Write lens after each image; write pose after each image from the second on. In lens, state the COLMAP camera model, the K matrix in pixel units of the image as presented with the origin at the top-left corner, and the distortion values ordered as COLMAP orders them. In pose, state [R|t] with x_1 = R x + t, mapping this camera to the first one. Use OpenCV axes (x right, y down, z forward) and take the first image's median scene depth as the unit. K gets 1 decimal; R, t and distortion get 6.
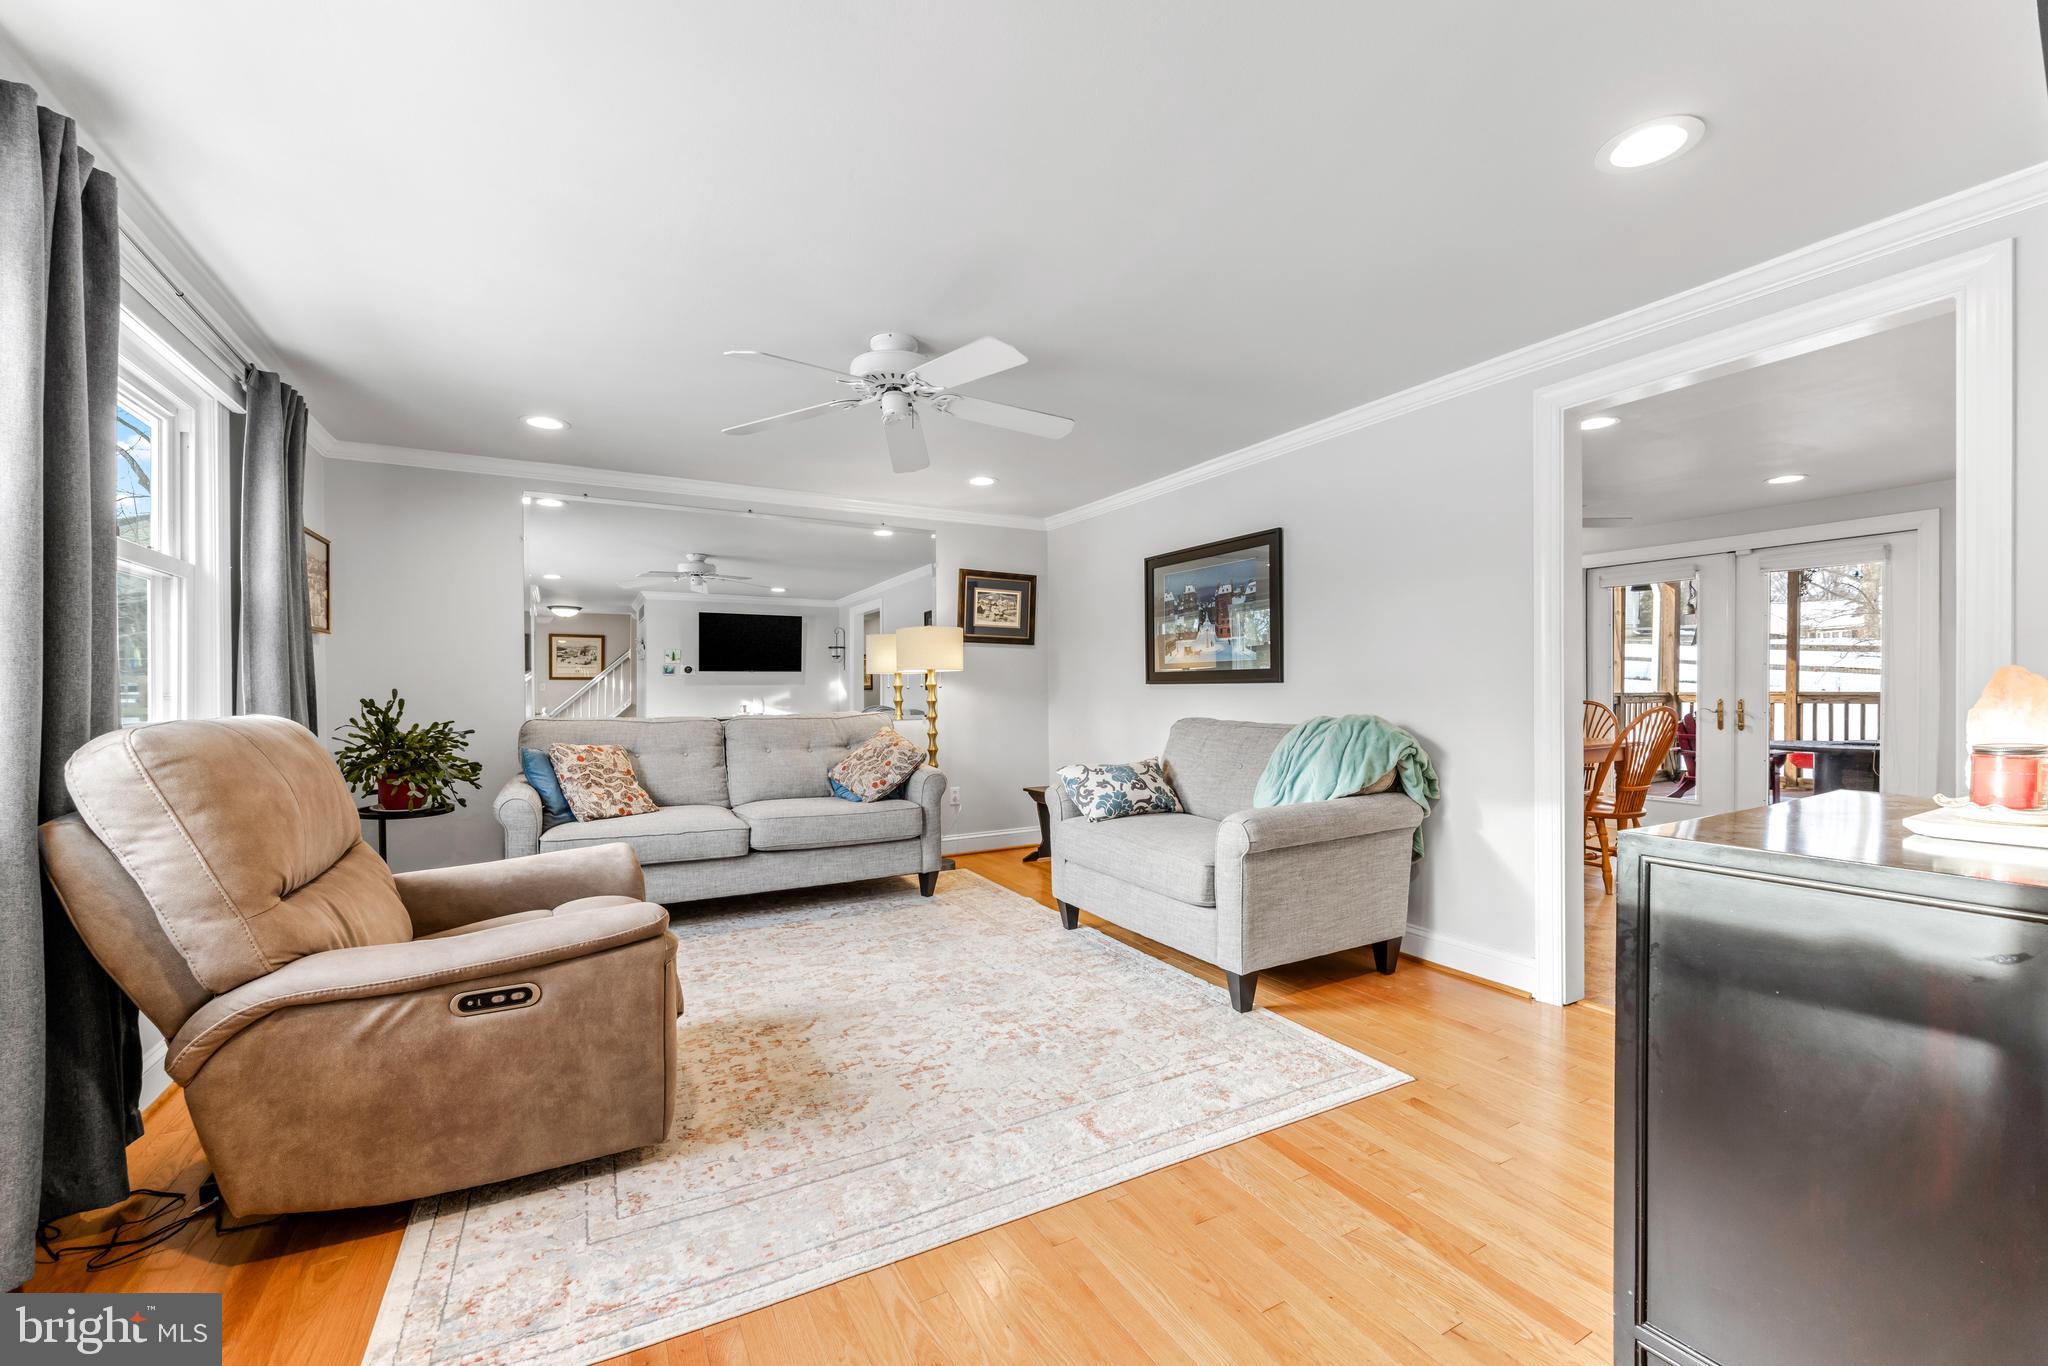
lens RADIAL K [[819.1, 0, 1016.9], [0, 819.1, 695.5], [0, 0, 1]] dist [-0.001863, -0.001080]
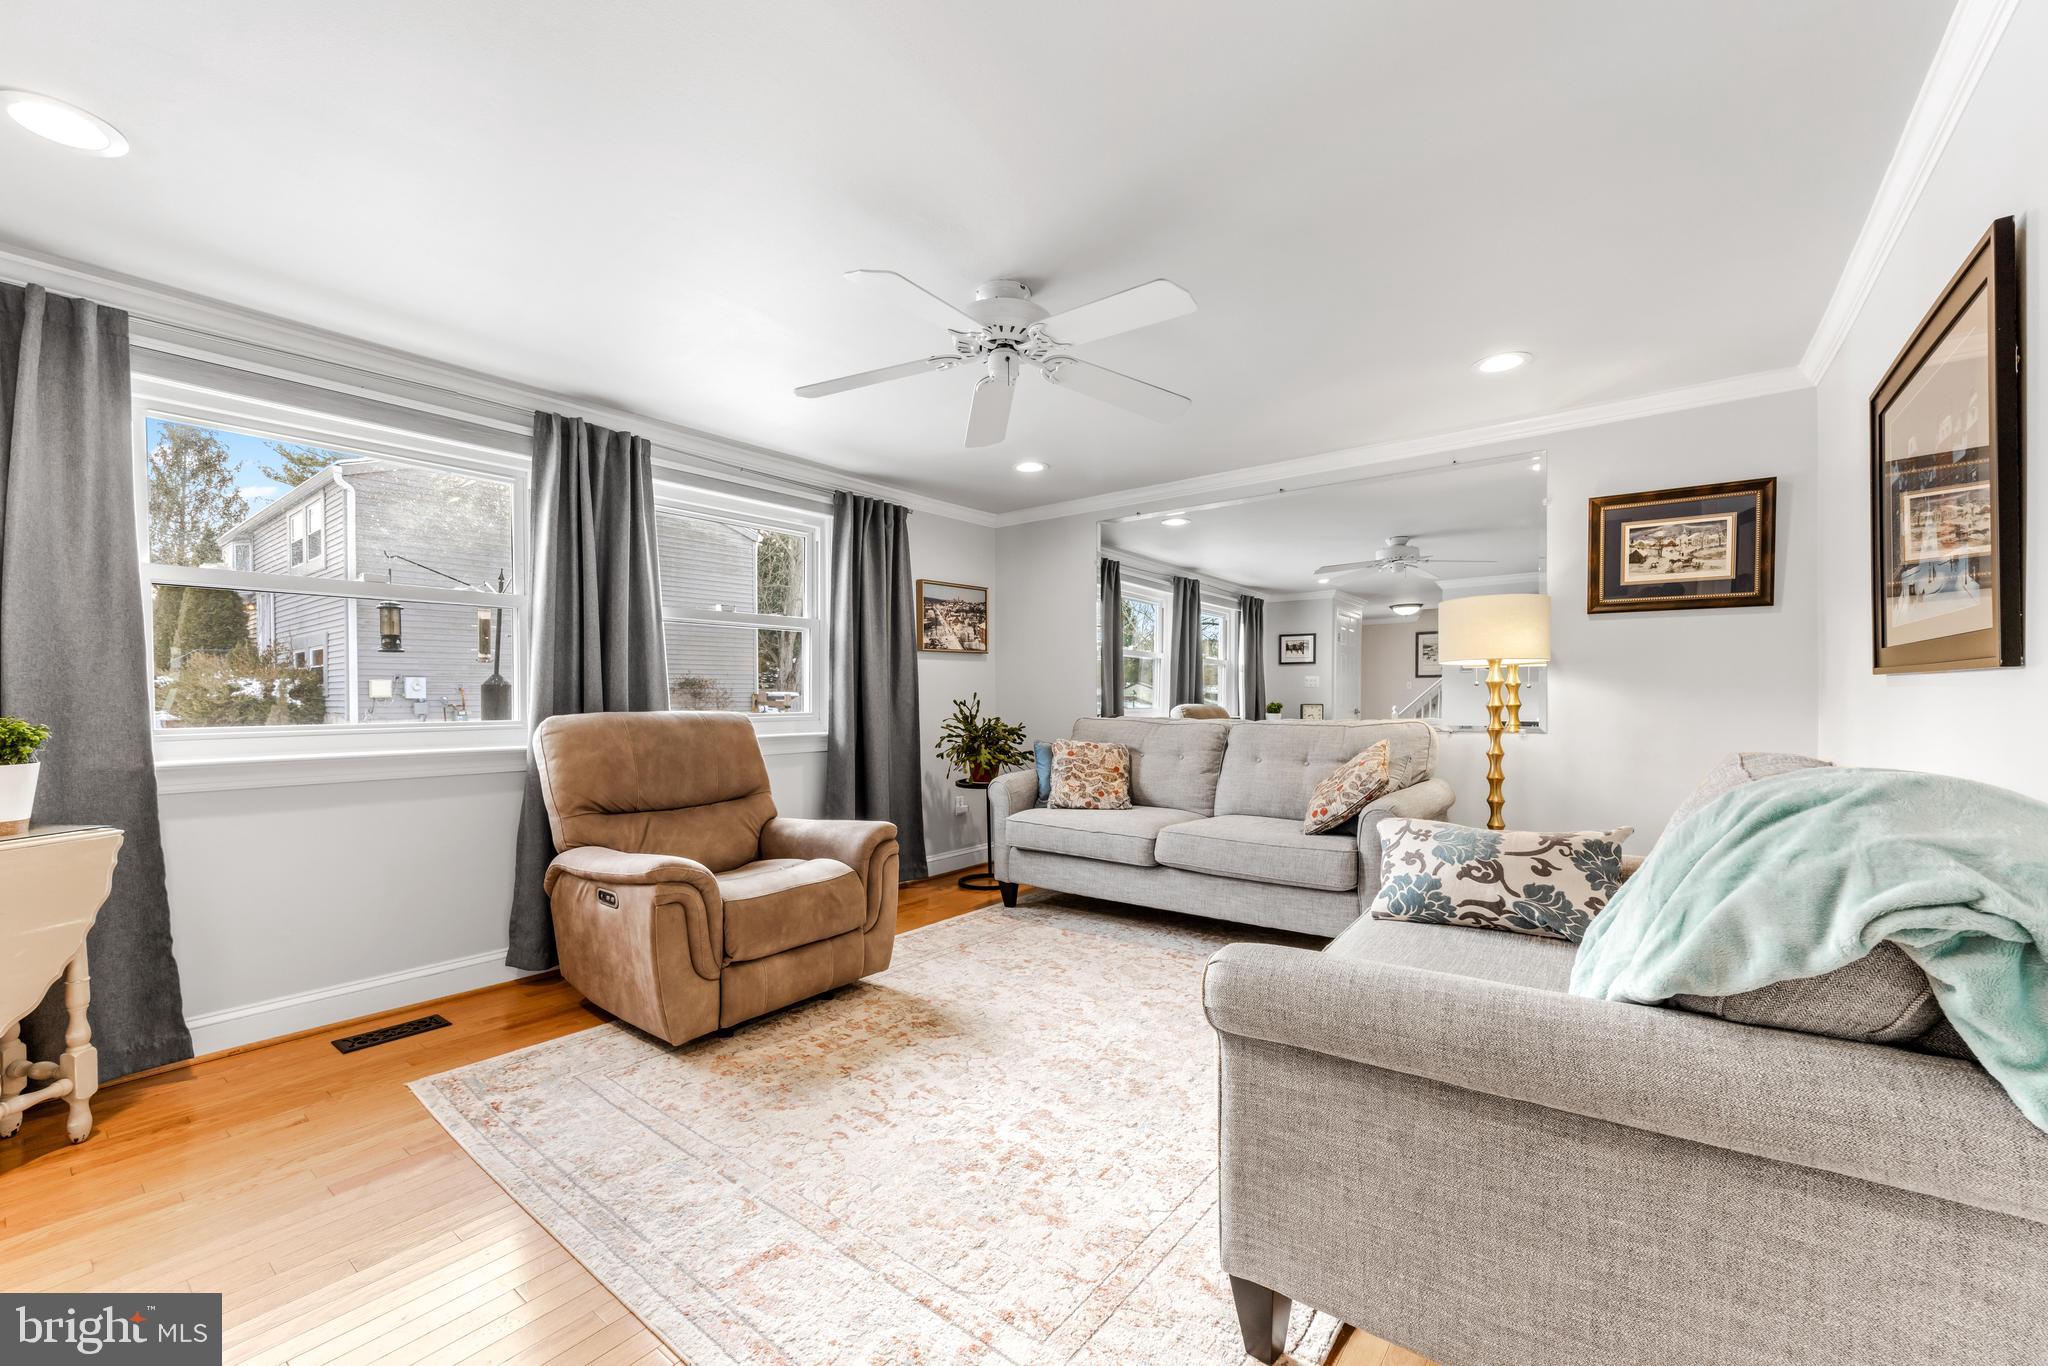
lens RADIAL K [[819.1, 0, 1030.1], [0, 819.1, 695.0], [0, 0, 1]] dist [-0.001863, -0.001080]
pose [[0.395984, 0.000604, -0.918257, 0.524395], [0.002585, 0.999995, 0.001773, -0.006441], [0.918254, -0.003075, 0.395980, 0.535494]]
